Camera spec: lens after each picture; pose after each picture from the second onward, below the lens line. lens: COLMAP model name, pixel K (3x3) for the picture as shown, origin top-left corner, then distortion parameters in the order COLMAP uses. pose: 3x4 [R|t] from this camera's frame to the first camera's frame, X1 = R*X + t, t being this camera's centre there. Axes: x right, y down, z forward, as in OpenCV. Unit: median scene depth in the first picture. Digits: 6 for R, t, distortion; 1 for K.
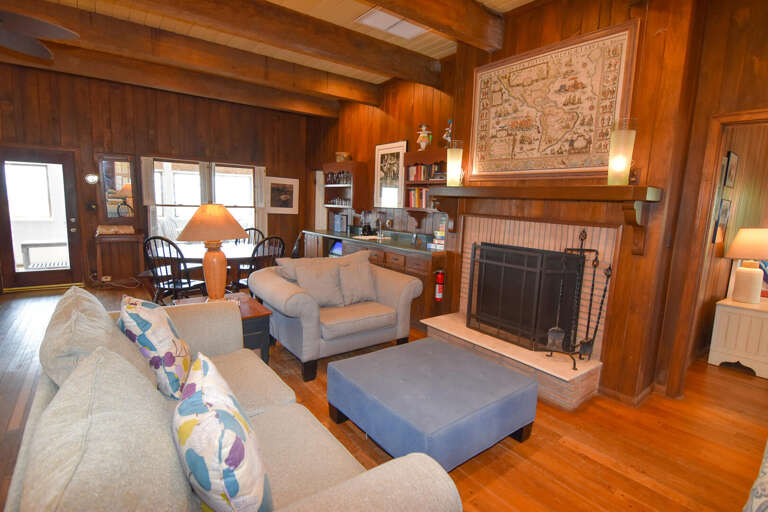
lens RADIAL K [[386.8, 0, 384.0], [0, 386.8, 256.0], [0, 0, 1]] dist [-0.020324, -0.000349]
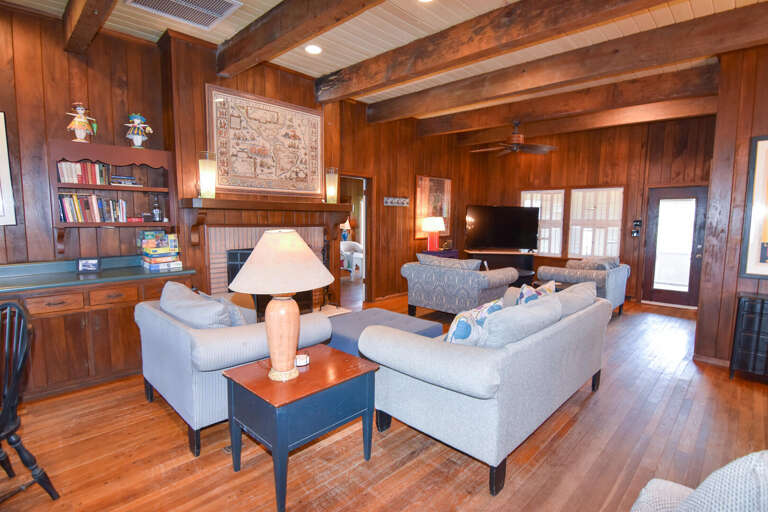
lens RADIAL K [[386.8, 0, 384.0], [0, 386.8, 256.0], [0, 0, 1]] dist [-0.020324, -0.000349]
pose [[-0.158845, -0.134129, 0.978150, -1.009186], [0.124709, 0.980068, 0.154644, -0.151731], [-0.979396, 0.146549, -0.138952, 0.834859]]
